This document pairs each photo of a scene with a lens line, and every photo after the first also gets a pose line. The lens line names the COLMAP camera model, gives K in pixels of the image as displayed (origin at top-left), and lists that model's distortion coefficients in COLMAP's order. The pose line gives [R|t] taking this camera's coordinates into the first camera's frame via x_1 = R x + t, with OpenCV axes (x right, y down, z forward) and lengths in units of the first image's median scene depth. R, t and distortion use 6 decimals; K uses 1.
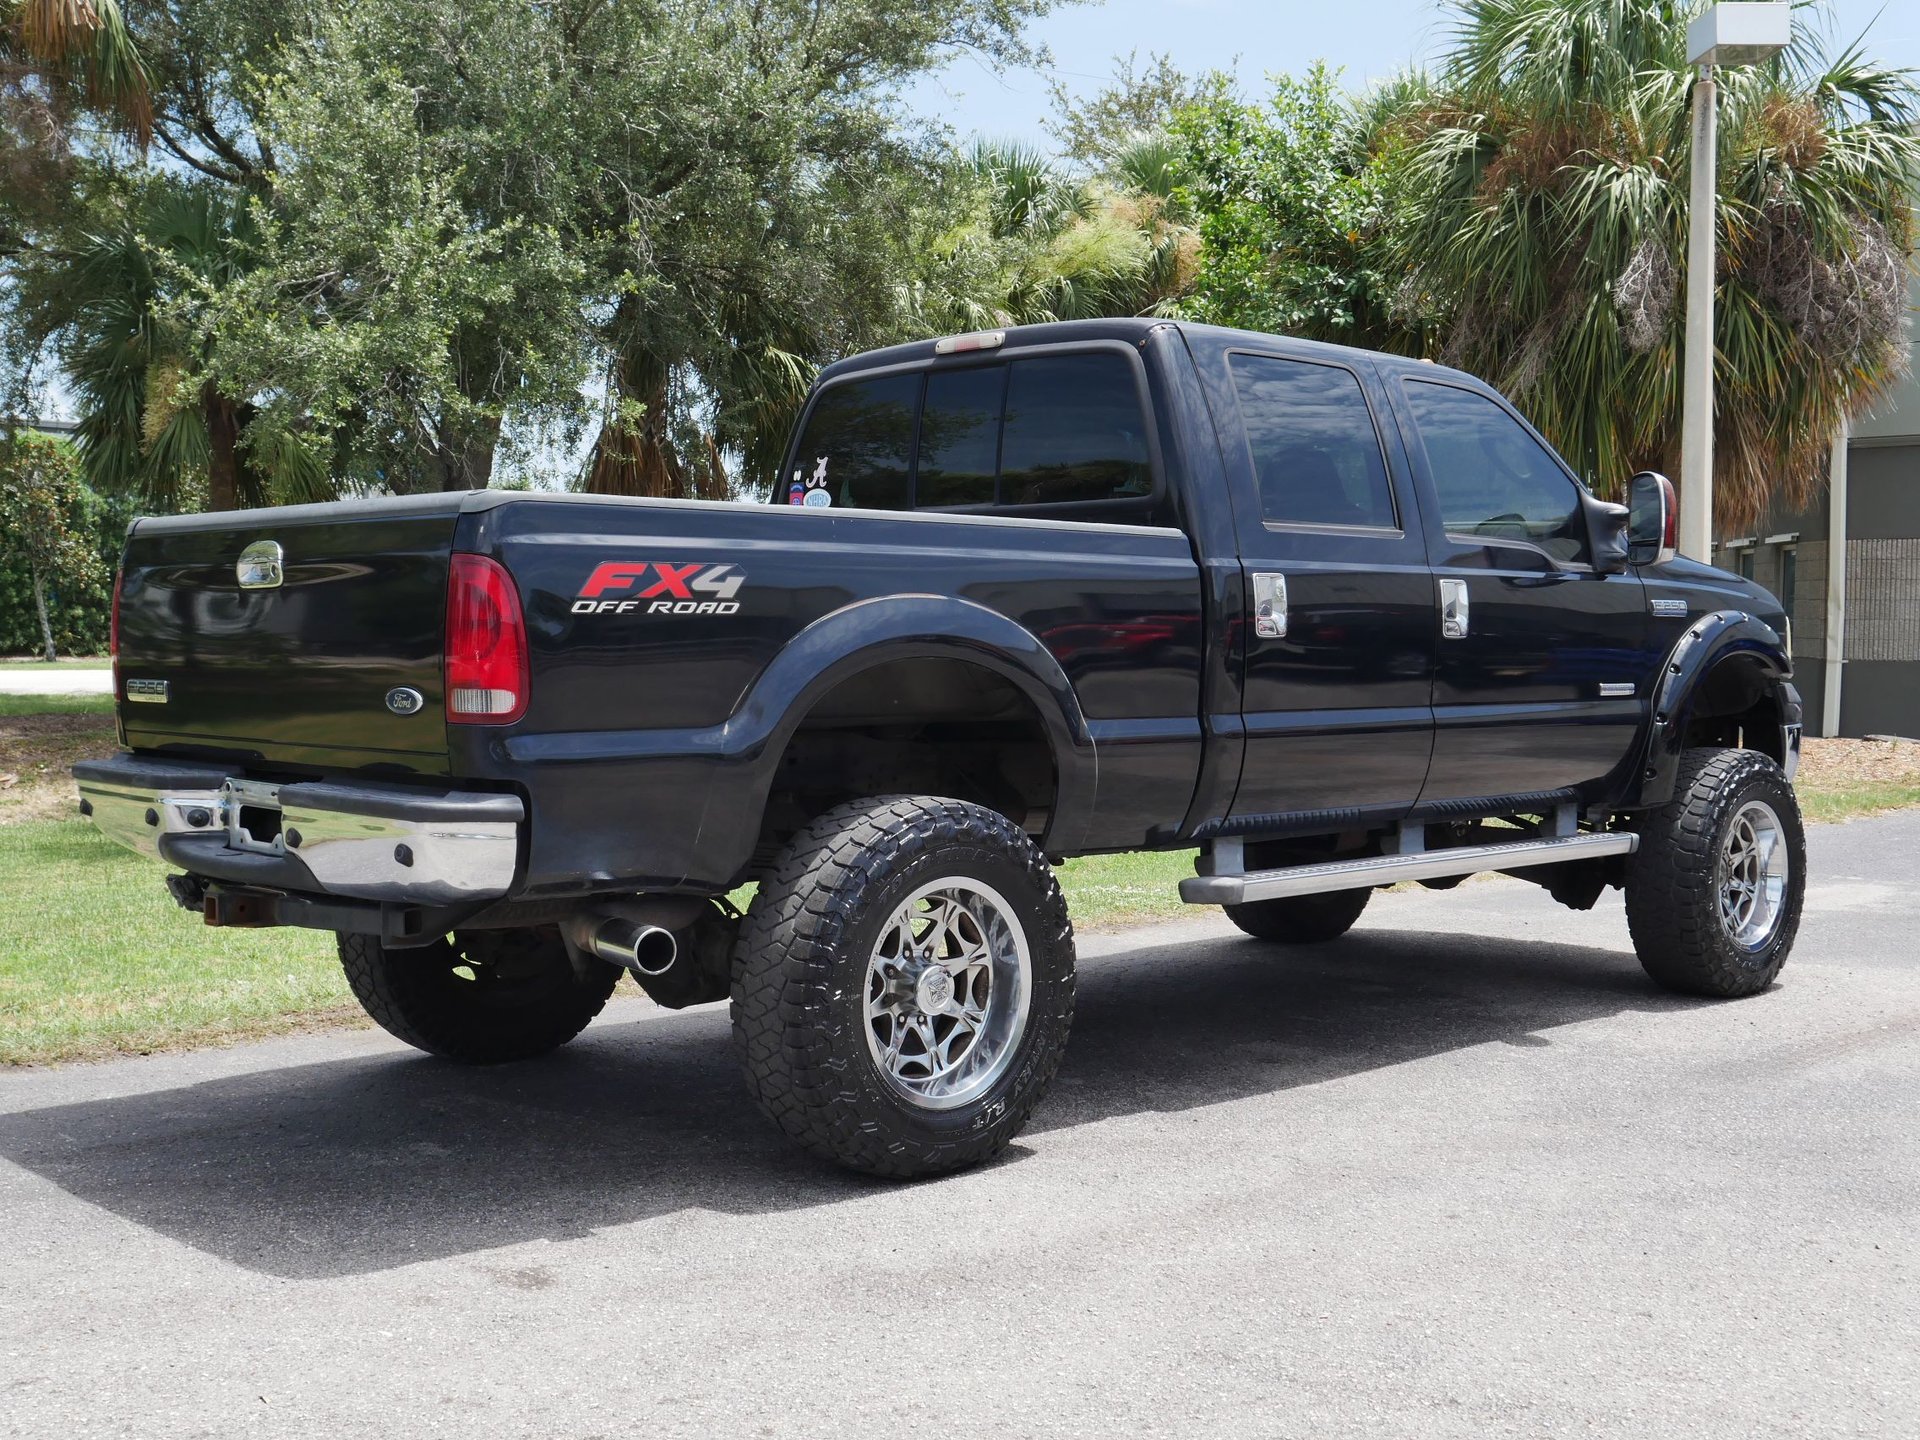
lens RADIAL K [[2210.1, 0, 960.0], [0, 2210.1, 720.0], [0, 0, 1]] dist [-0.016523, 0.000601]
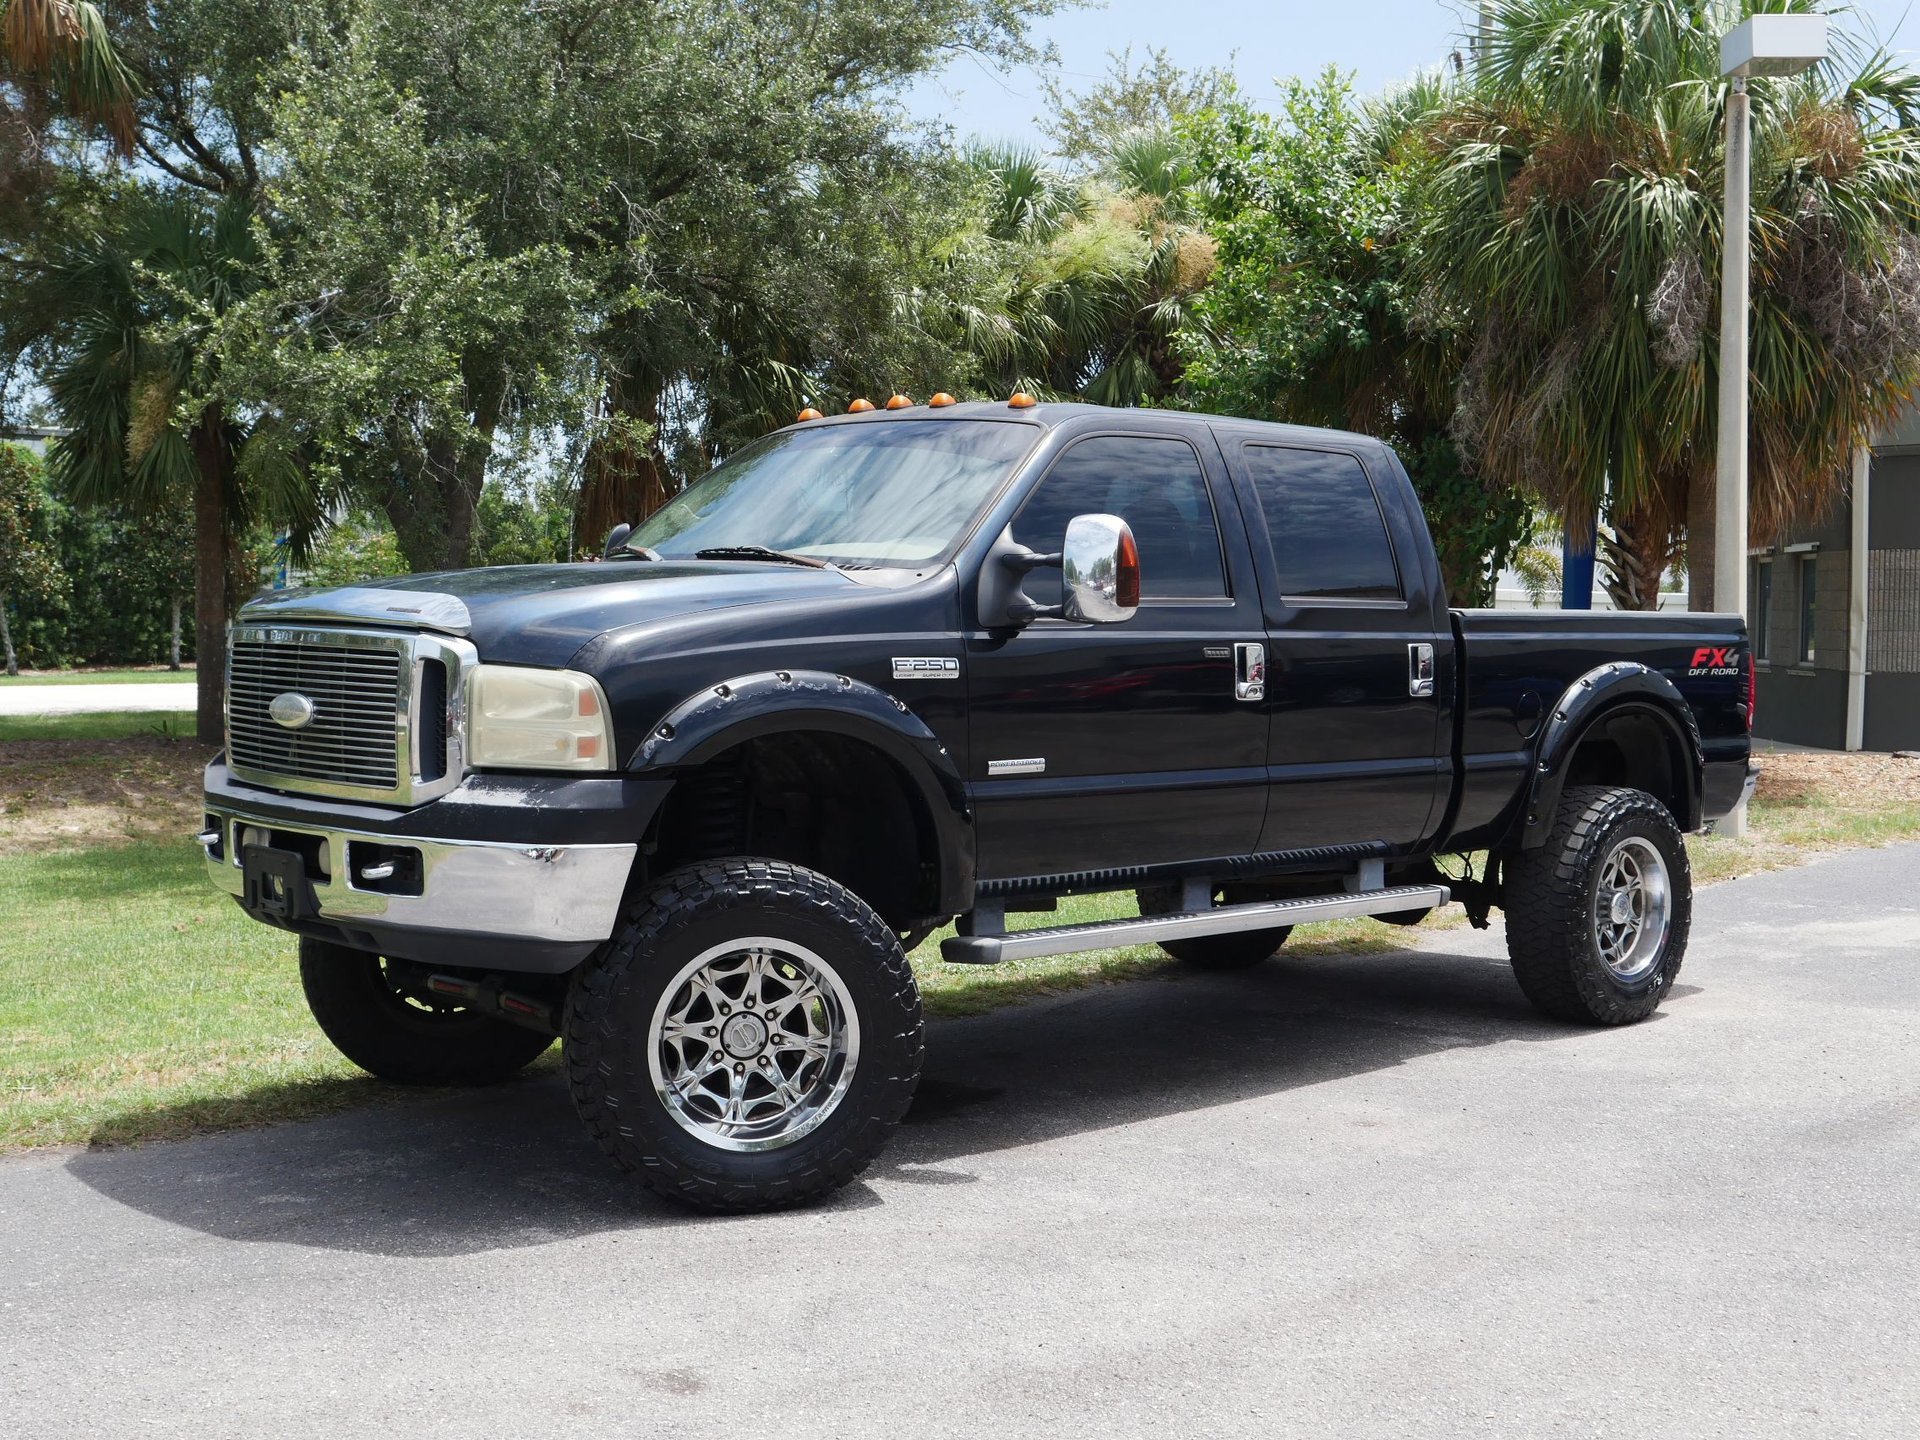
lens RADIAL K [[2261.9, 0, 958.2], [0, 2261.9, 729.2], [0, 0, 1]] dist [-0.010417, 0.013585]
pose [[0.999909, -0.007483, 0.011214, -0.021092], [0.007439, 0.999964, 0.003992, -0.011386], [-0.011243, -0.003908, 0.999929, -0.003724]]
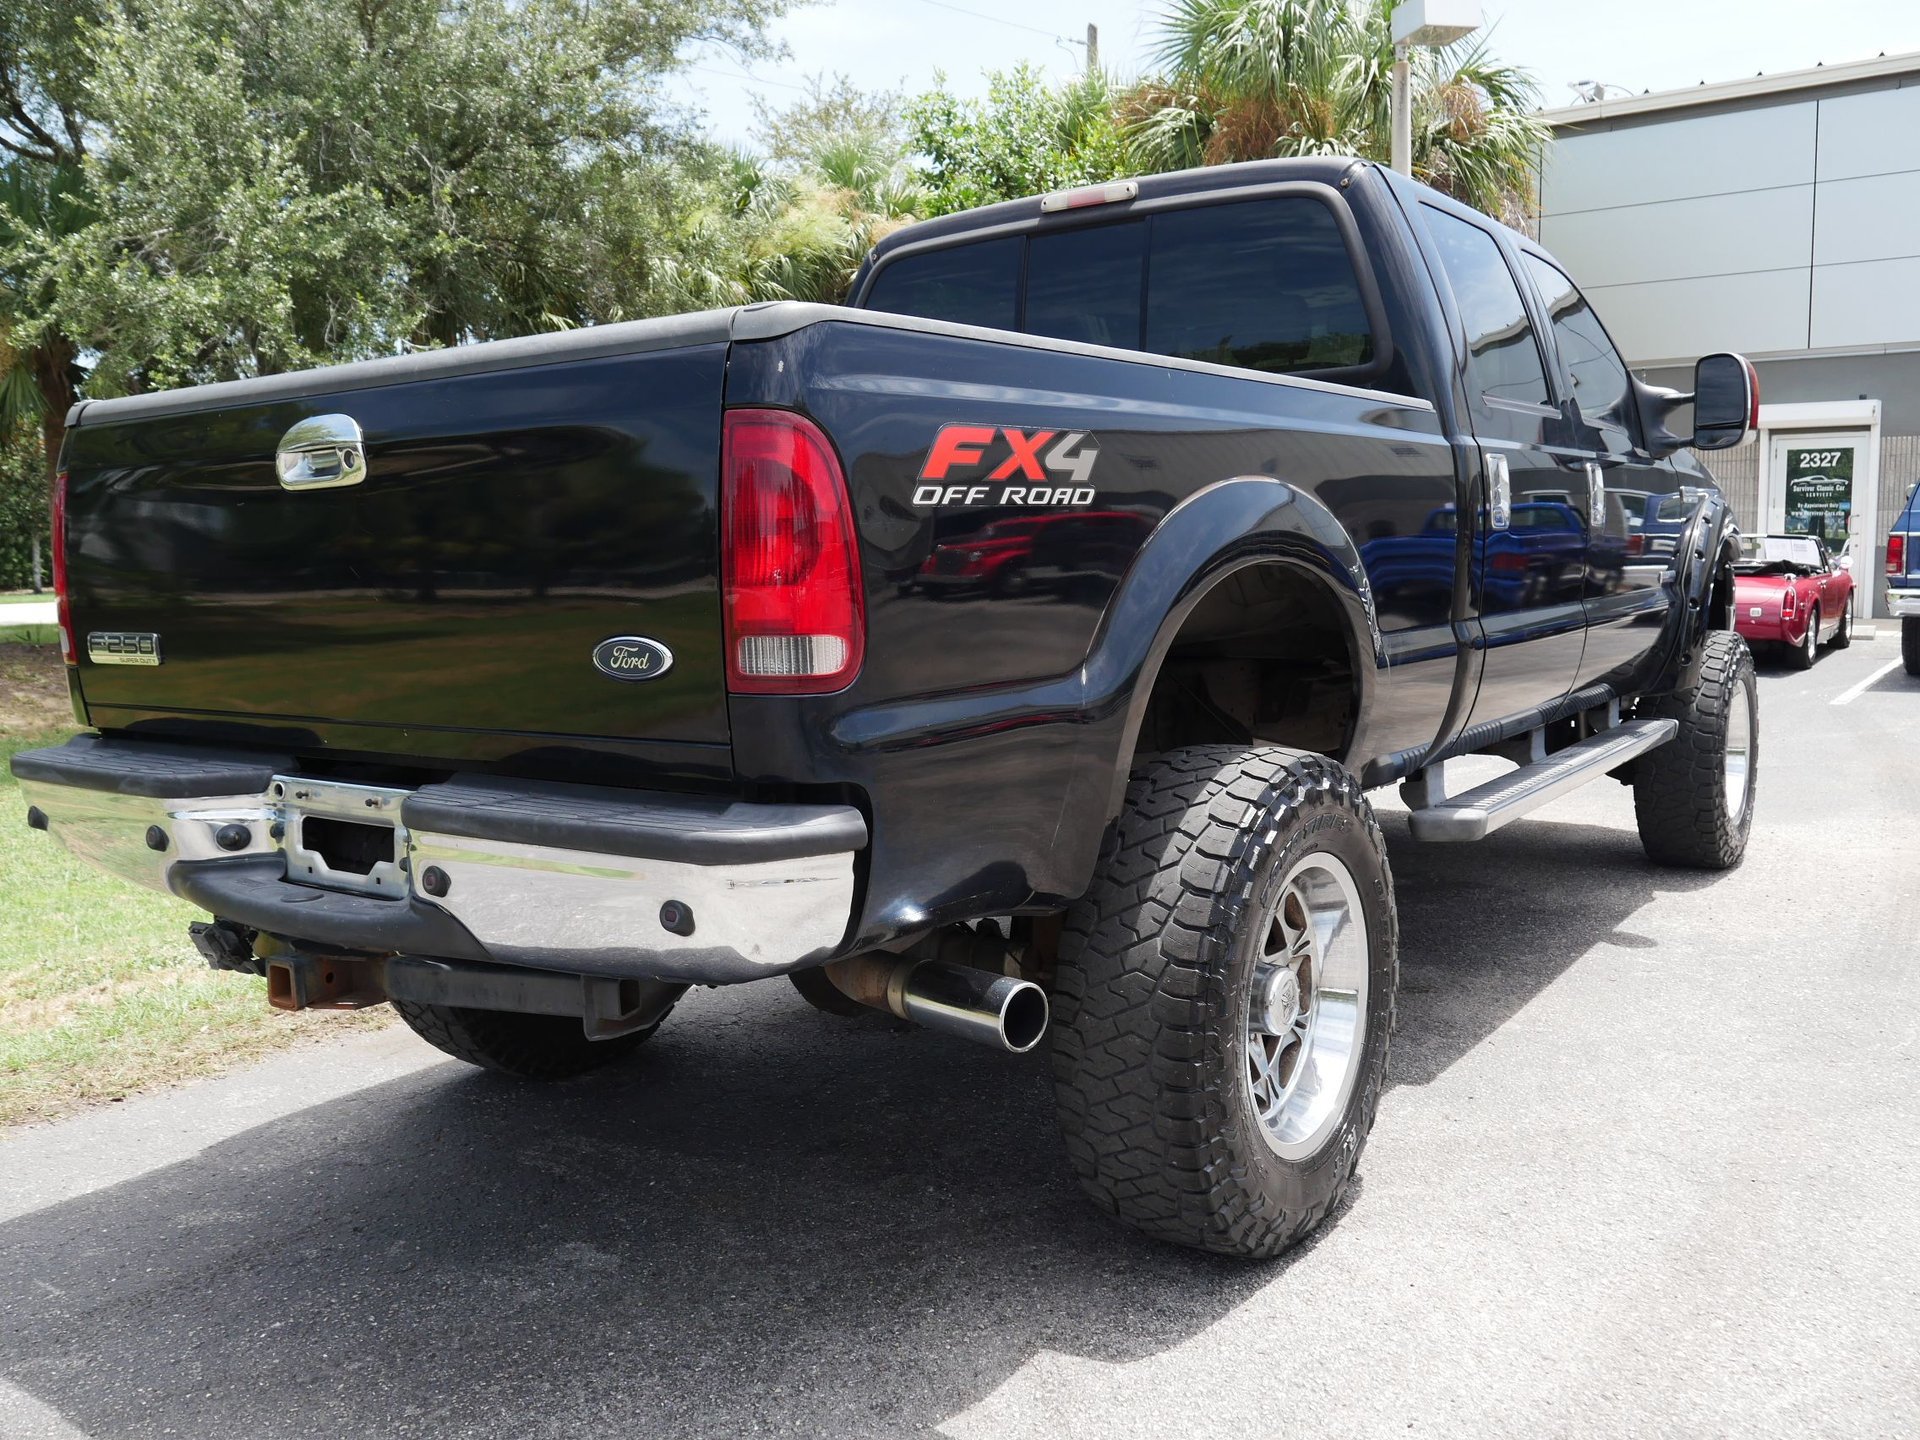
lens RADIAL K [[1635.9, 0, 958.4], [0, 1635.9, 722.7], [0, 0, 1]] dist [-0.026276, 0.012941]
pose [[0.981178, -0.050630, 0.186352, -0.069960], [0.038031, 0.996781, 0.070575, -0.005435], [-0.189325, -0.062160, 0.979945, 0.151153]]
